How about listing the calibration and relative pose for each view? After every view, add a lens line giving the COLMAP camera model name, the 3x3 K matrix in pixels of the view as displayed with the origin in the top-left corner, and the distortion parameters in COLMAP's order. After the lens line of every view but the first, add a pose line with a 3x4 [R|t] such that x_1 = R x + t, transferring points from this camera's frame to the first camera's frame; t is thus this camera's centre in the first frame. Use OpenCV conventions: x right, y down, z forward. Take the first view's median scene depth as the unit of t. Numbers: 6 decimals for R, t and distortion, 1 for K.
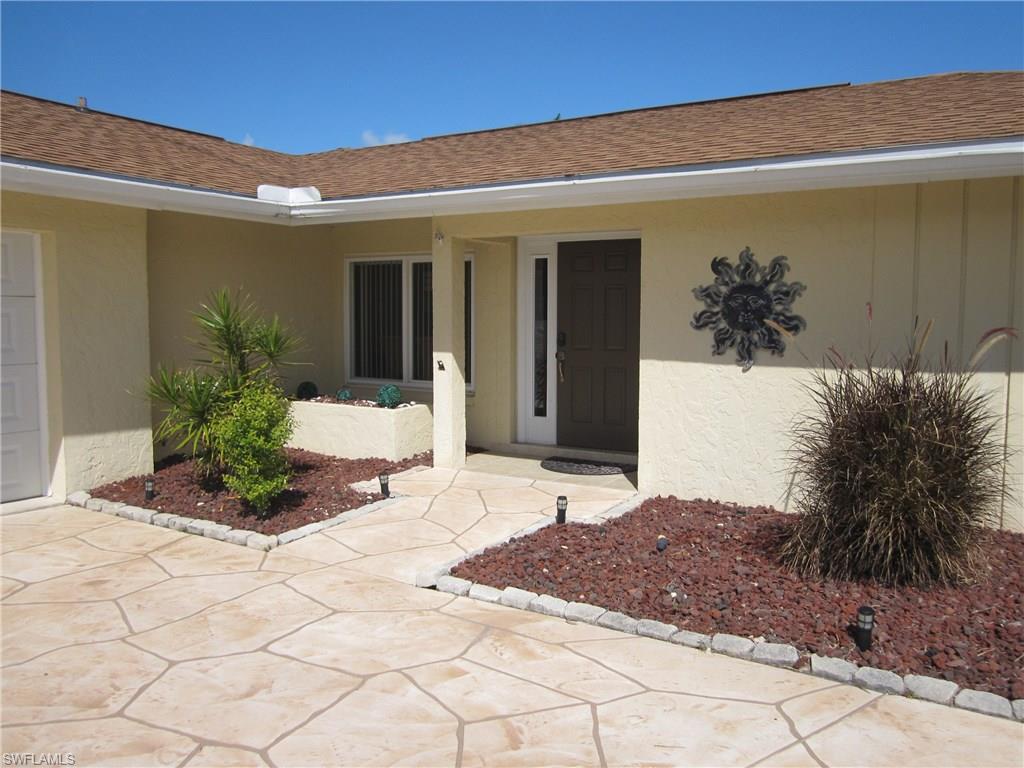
lens RADIAL K [[814.2, 0, 512.0], [0, 814.2, 384.0], [0, 0, 1]] dist [-0.074428, 0.008605]
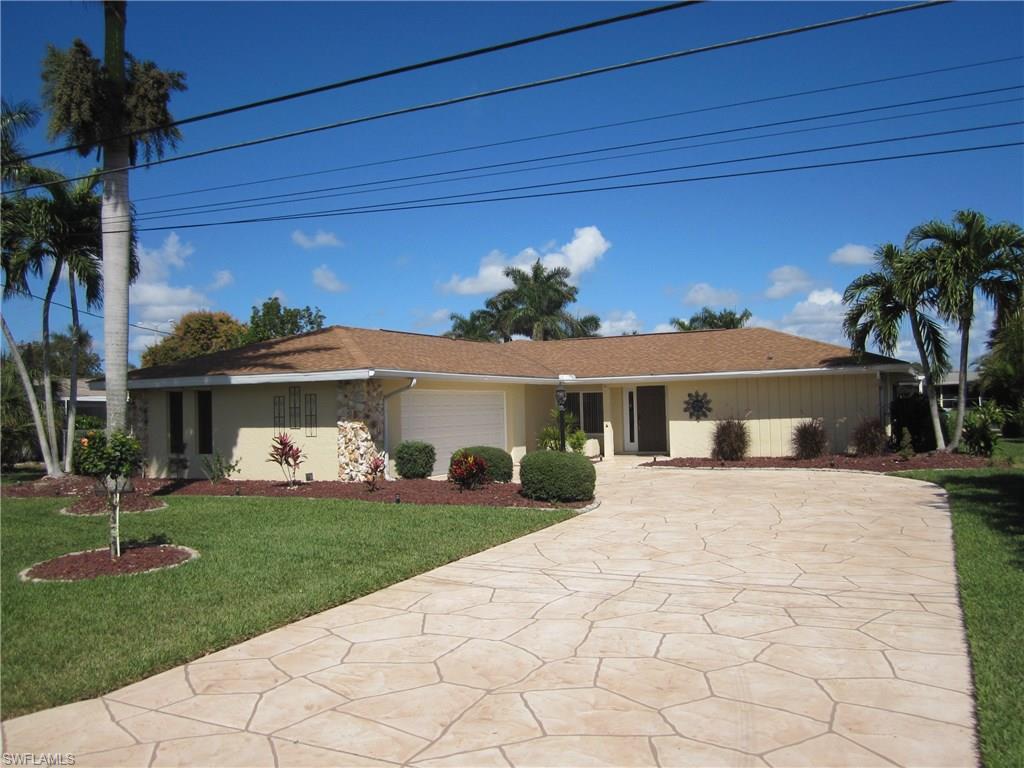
lens RADIAL K [[814.2, 0, 512.0], [0, 814.2, 384.0], [0, 0, 1]] dist [-0.074428, 0.008605]
pose [[0.997002, -0.026692, 0.072632, -0.846919], [0.034705, 0.993171, -0.111390, 0.196216], [-0.069163, 0.113577, 0.991119, -2.710357]]
